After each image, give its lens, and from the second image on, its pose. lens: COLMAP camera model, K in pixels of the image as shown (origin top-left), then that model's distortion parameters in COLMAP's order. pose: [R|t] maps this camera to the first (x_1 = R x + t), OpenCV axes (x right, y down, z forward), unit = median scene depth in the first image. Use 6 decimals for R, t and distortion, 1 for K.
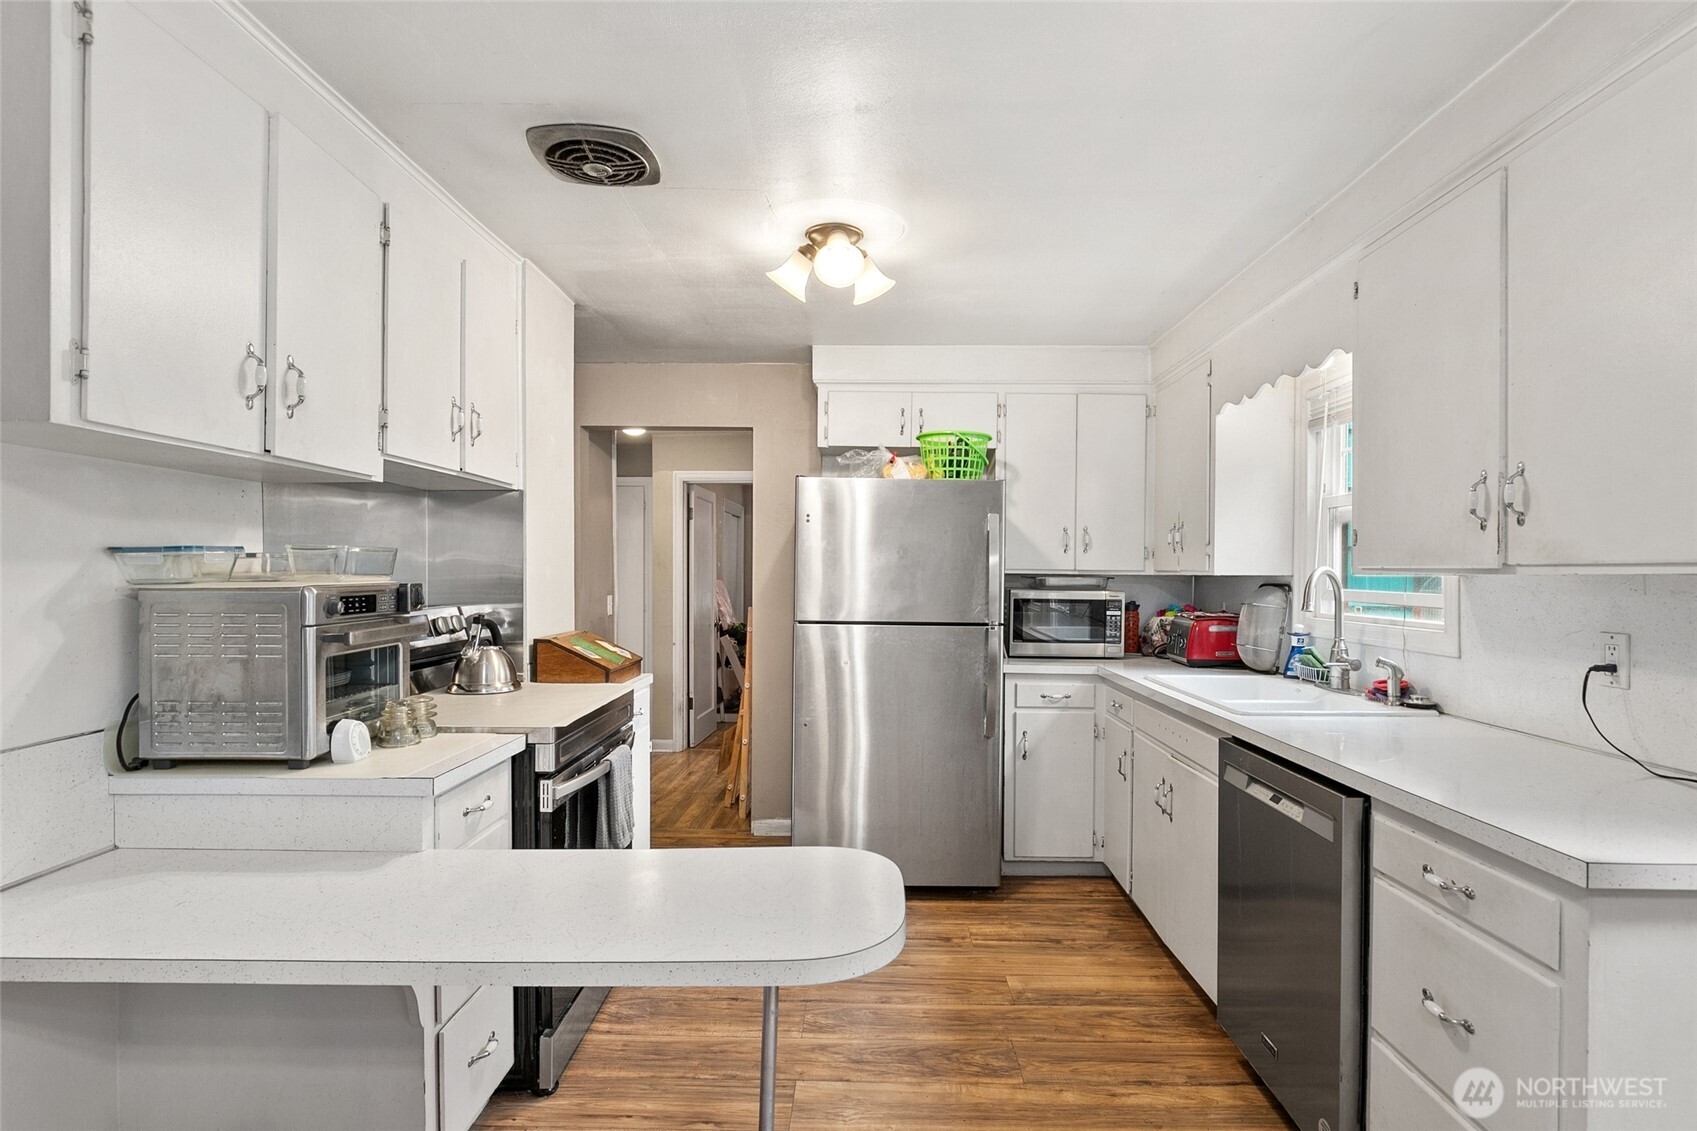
lens RADIAL K [[831.8, 0, 861.0], [0, 831.8, 582.3], [0, 0, 1]] dist [-0.016251, 0.005071]
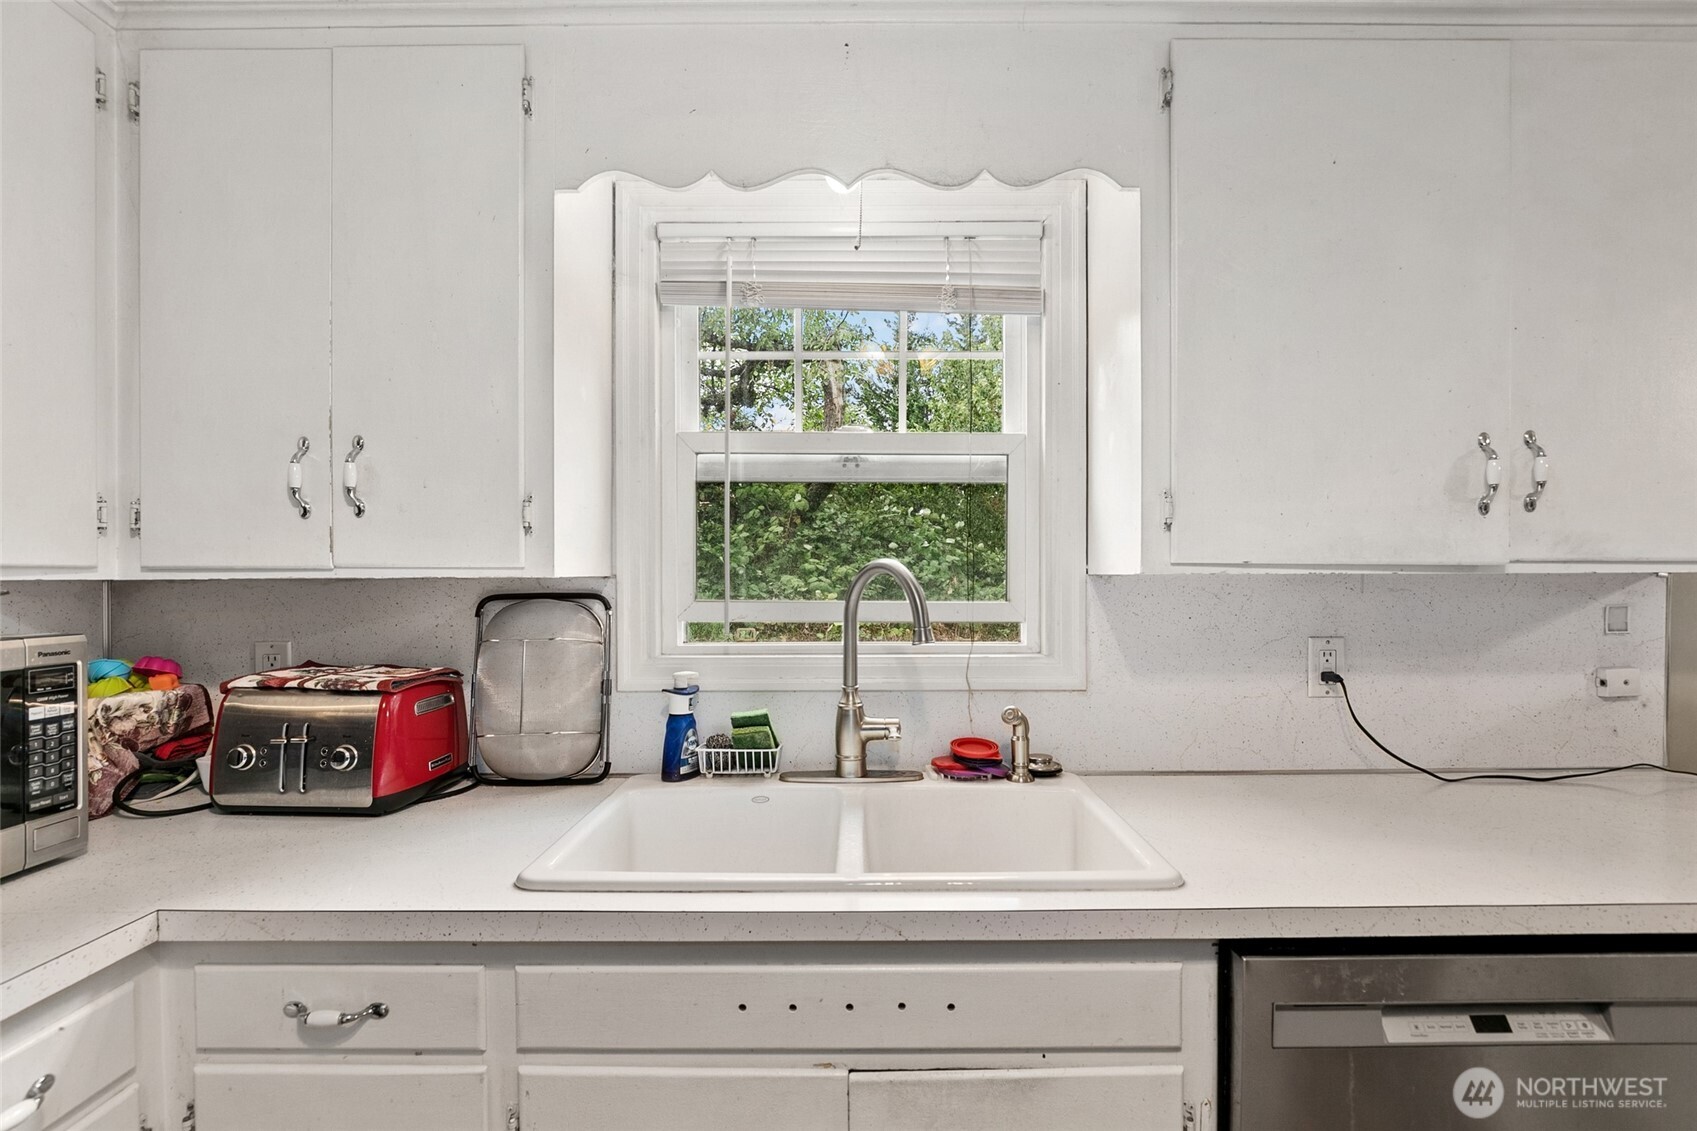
lens RADIAL K [[831.8, 0, 864.4], [0, 831.8, 583.8], [0, 0, 1]] dist [-0.016251, 0.005071]
pose [[-0.018360, -0.021718, 0.999596, 0.010375], [0.012908, 0.999676, 0.021957, -0.015088], [-0.999748, 0.013306, -0.018074, 0.979283]]
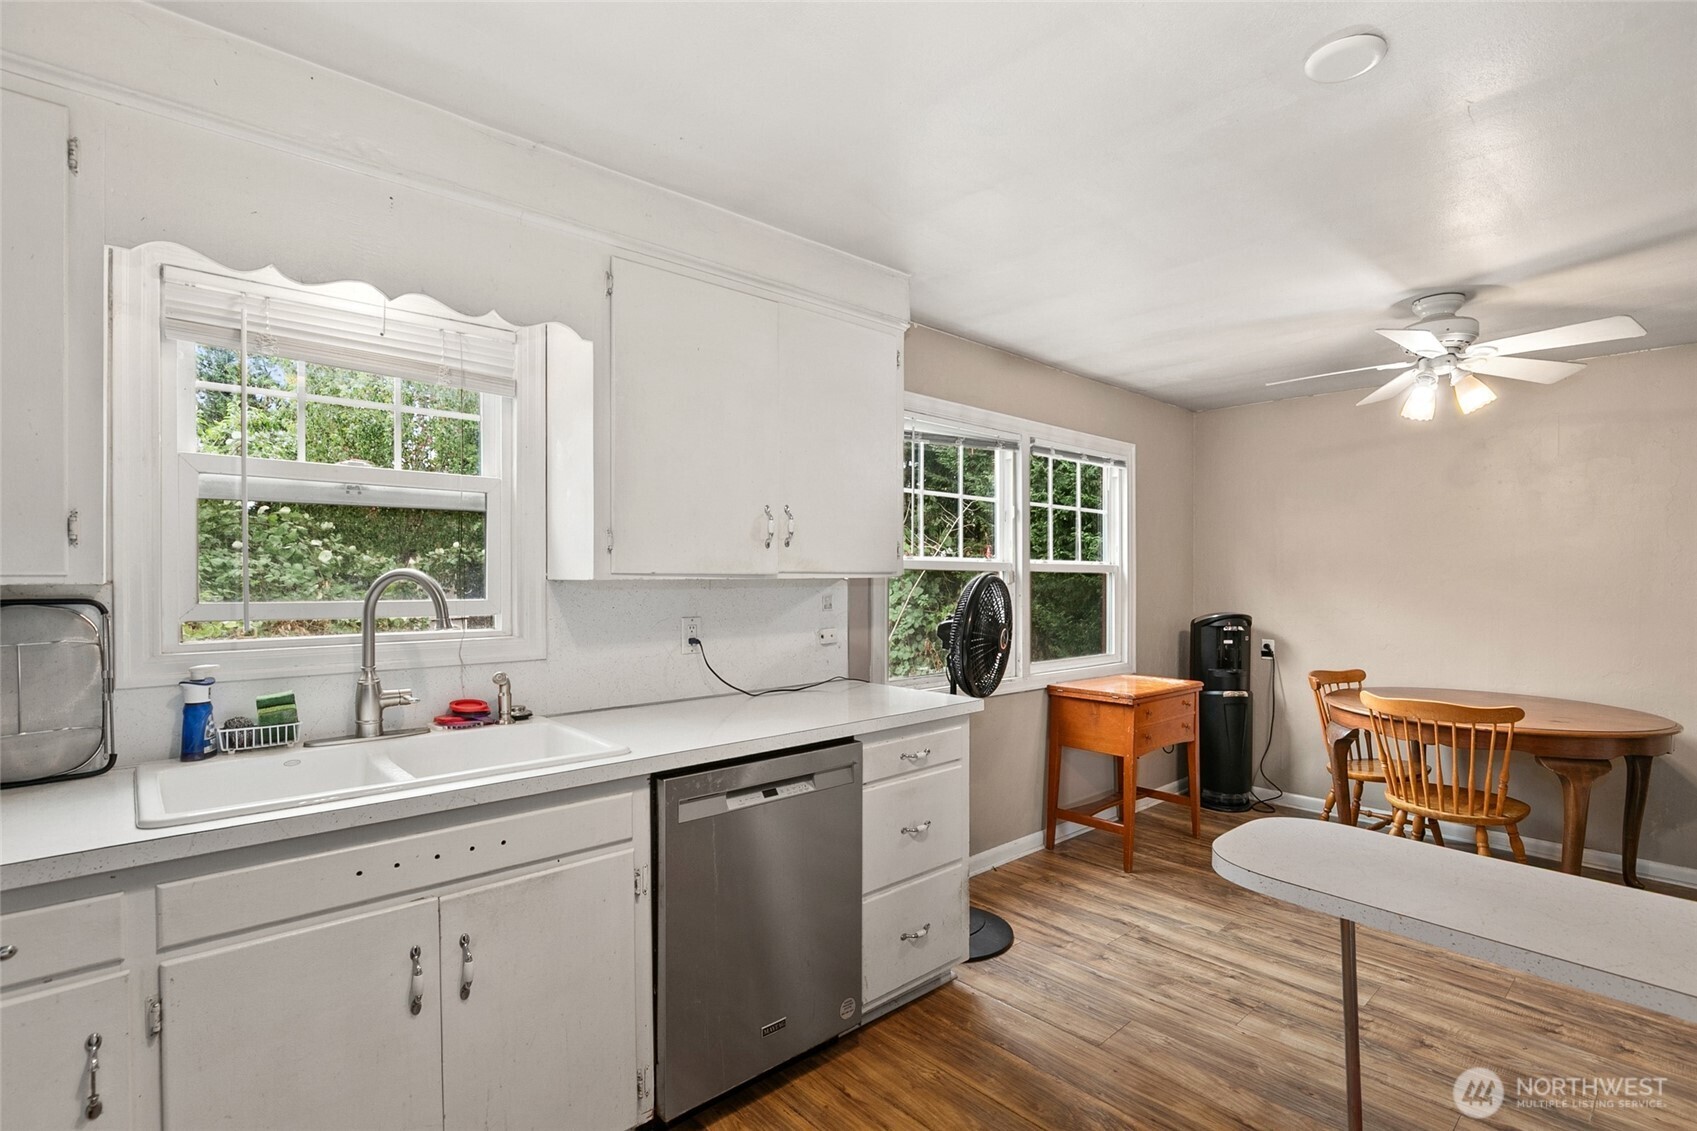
lens RADIAL K [[805.3, 0, 856.0], [0, 805.3, 574.3], [0, 0, 1]] dist [-0.019803, 0.002692]
pose [[-0.685318, -0.007644, 0.728203, -0.226107], [0.003084, 0.999905, 0.013398, -0.022250], [-0.728237, 0.011428, -0.685230, 1.145749]]
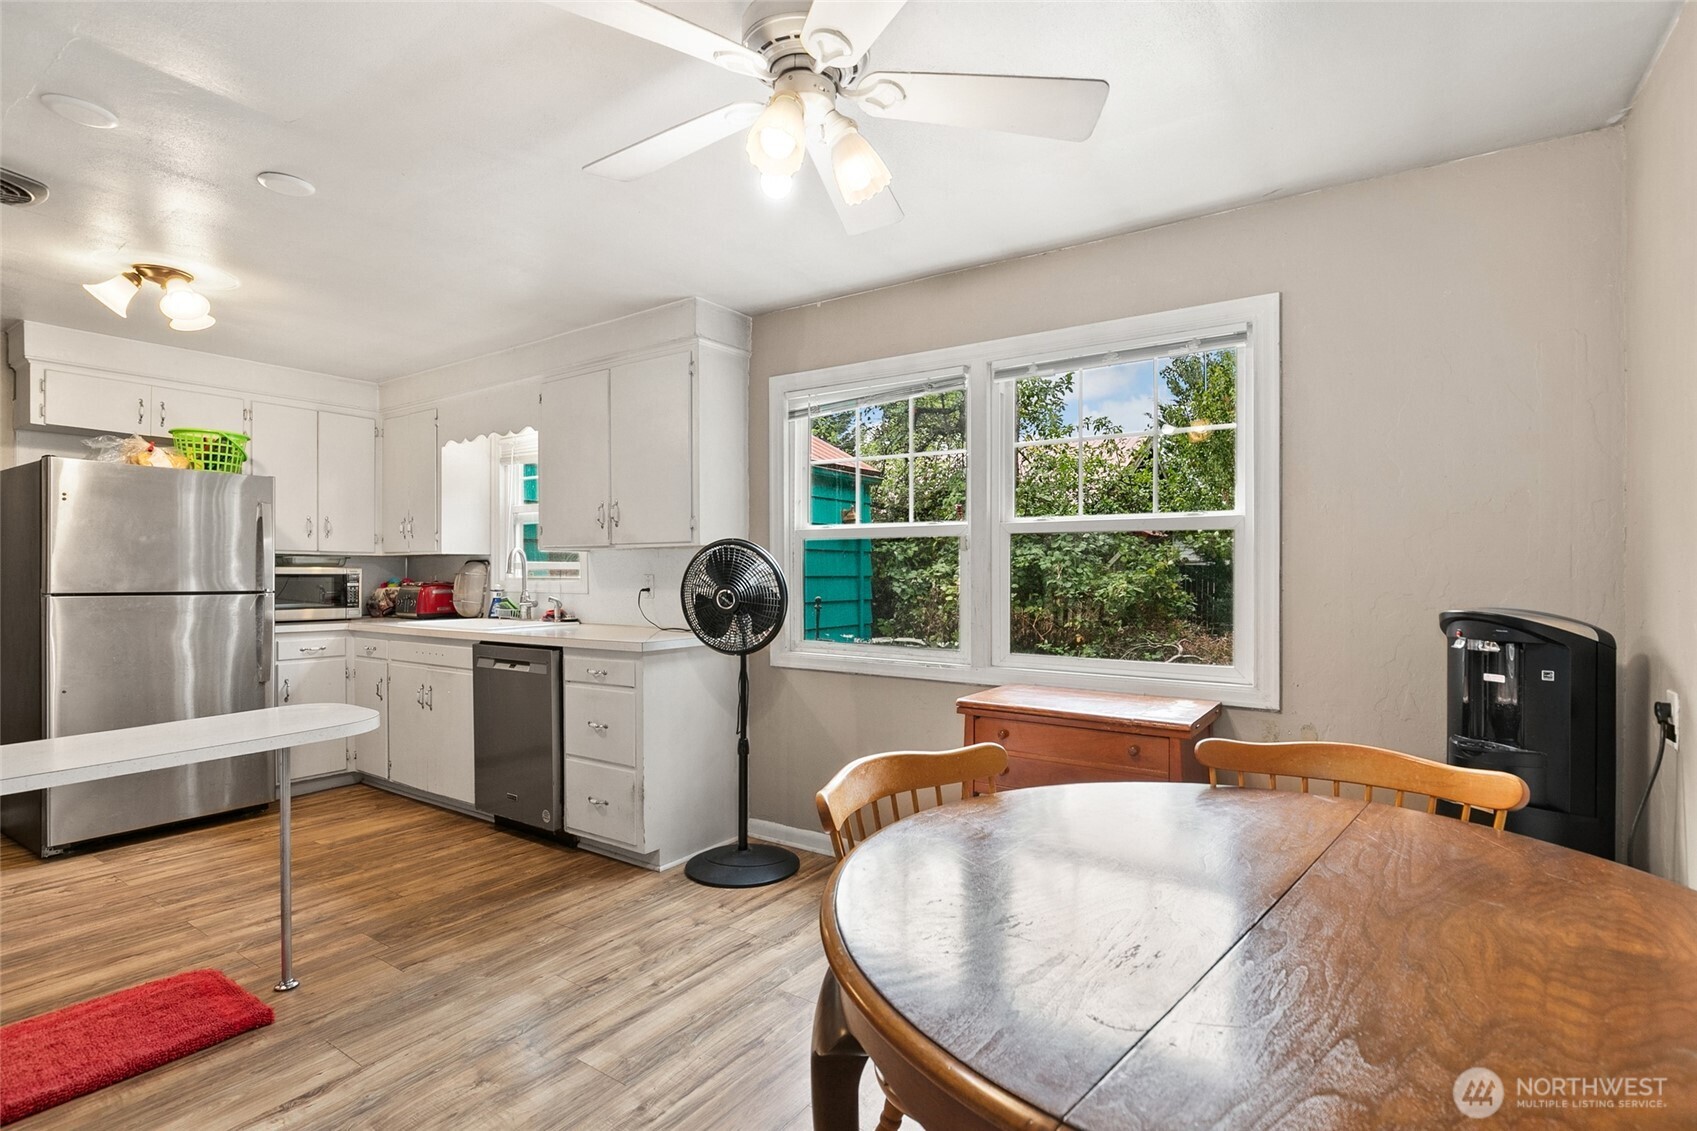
lens RADIAL K [[805.3, 0, 859.2], [0, 805.3, 571.1], [0, 0, 1]] dist [-0.019803, 0.002692]
pose [[0.543800, -0.005469, 0.839197, -0.432070], [0.014373, 0.999893, -0.002797, 0.042580], [-0.839092, 0.013583, 0.543820, -0.476081]]
